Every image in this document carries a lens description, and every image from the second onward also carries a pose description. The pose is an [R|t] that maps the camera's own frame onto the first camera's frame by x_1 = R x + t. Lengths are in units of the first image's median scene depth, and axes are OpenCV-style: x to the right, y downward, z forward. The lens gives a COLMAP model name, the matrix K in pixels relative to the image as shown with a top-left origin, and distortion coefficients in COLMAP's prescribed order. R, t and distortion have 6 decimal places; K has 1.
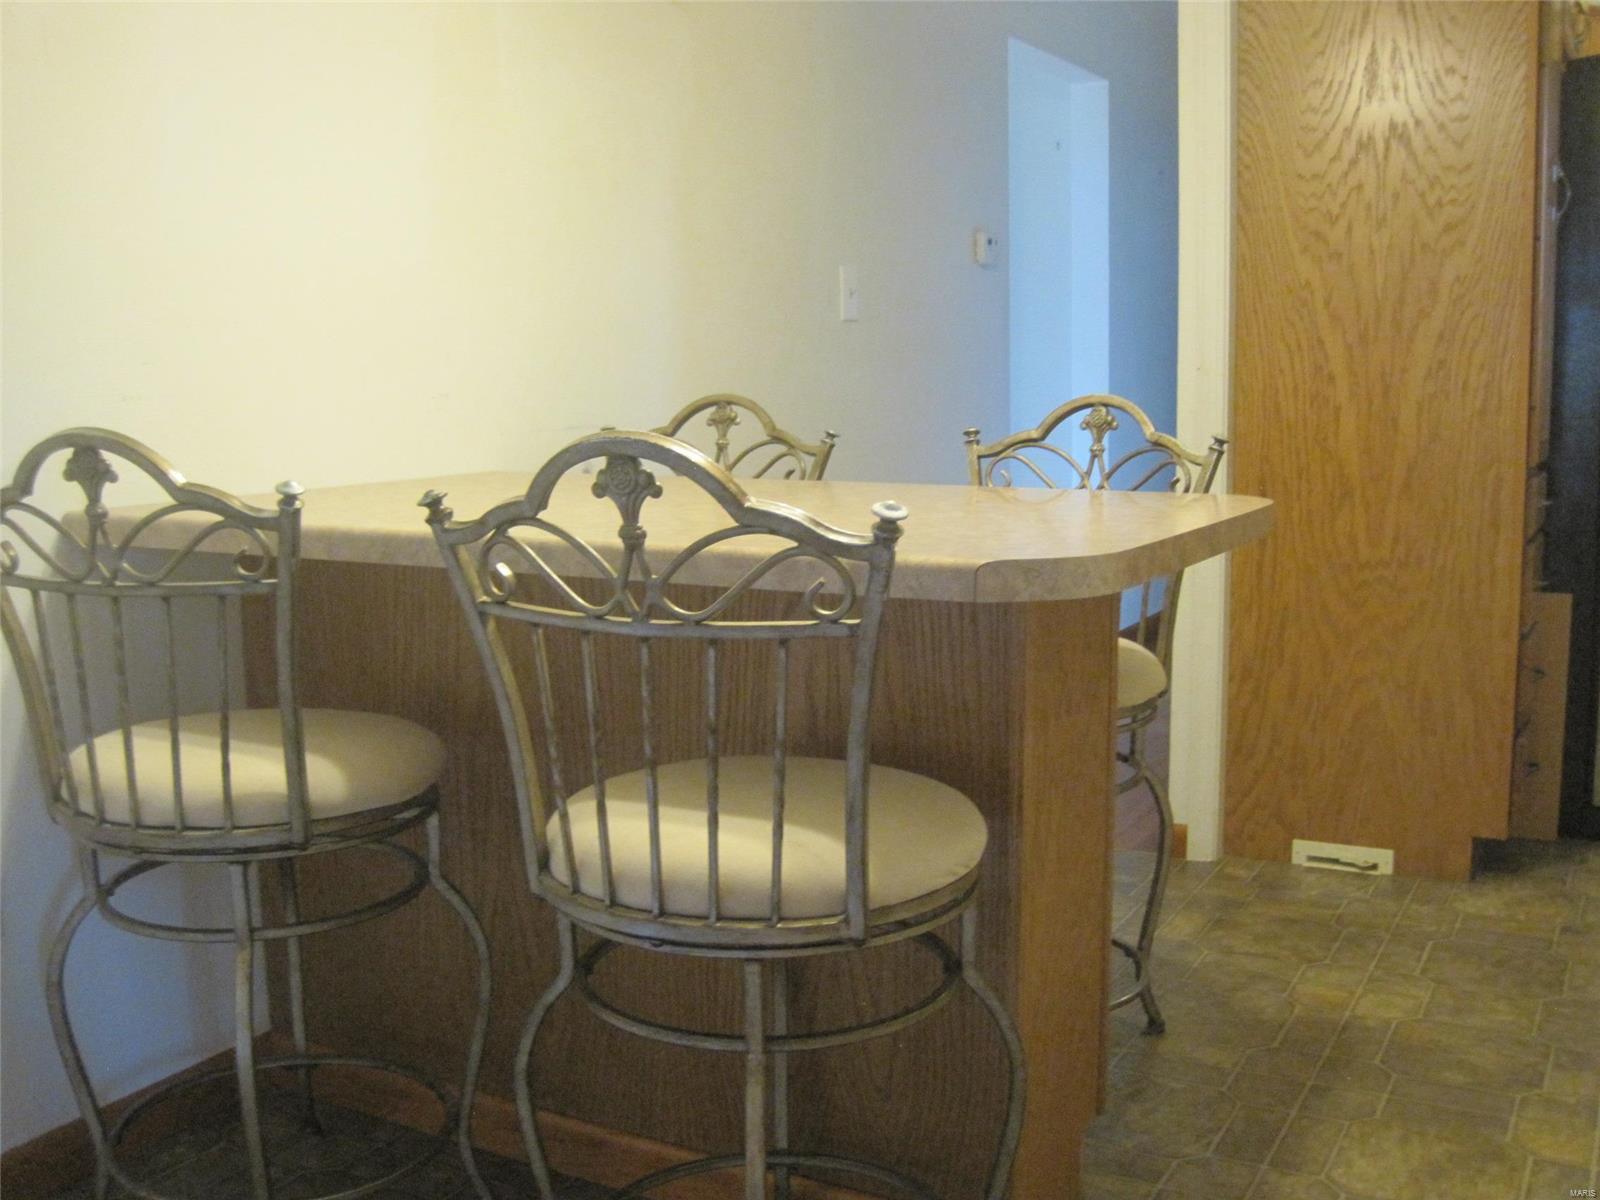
lens RADIAL K [[1685.1, 0, 800.0], [0, 1685.1, 600.0], [0, 0, 1]] dist [-0.124150, 0.000590]
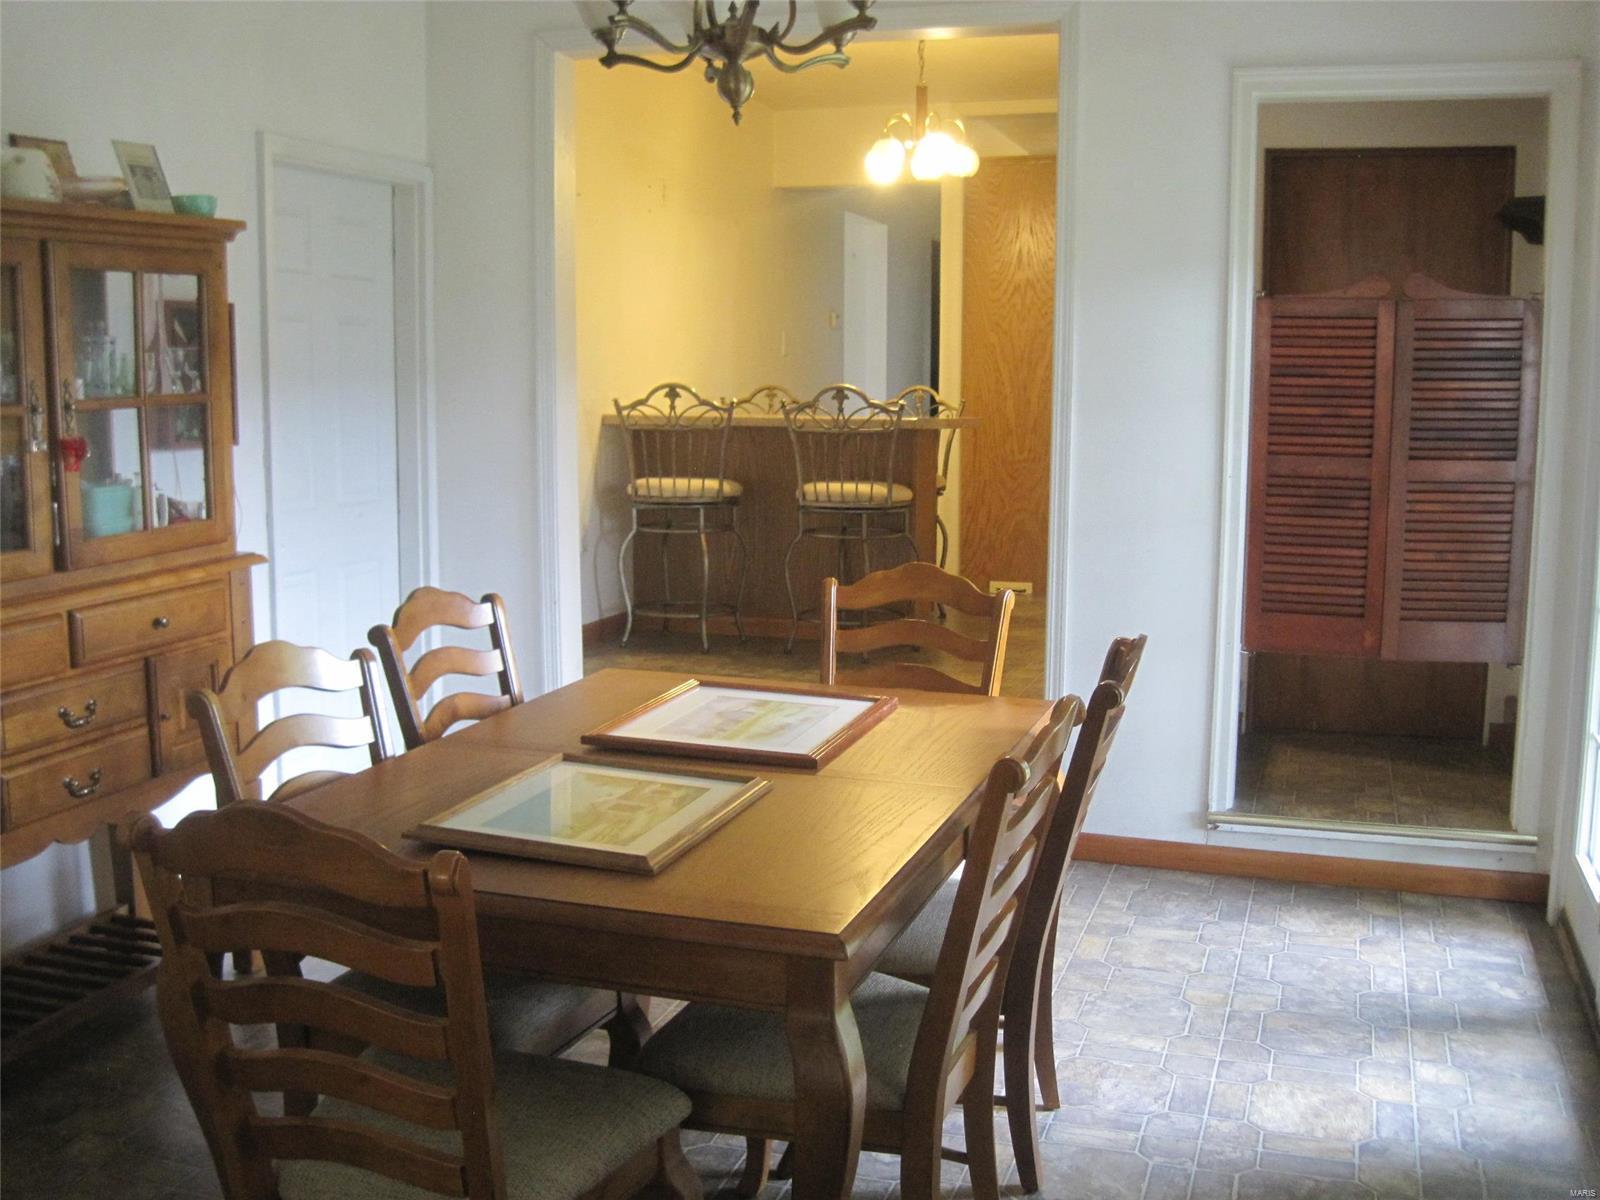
lens RADIAL K [[1685.1, 0, 800.0], [0, 1685.1, 600.0], [0, 0, 1]] dist [-0.124150, 0.000590]
pose [[0.984110, -0.004581, 0.177502, -0.413162], [0.007533, 0.999844, -0.015963, 0.221587], [-0.177401, 0.017047, 0.983991, -1.370345]]
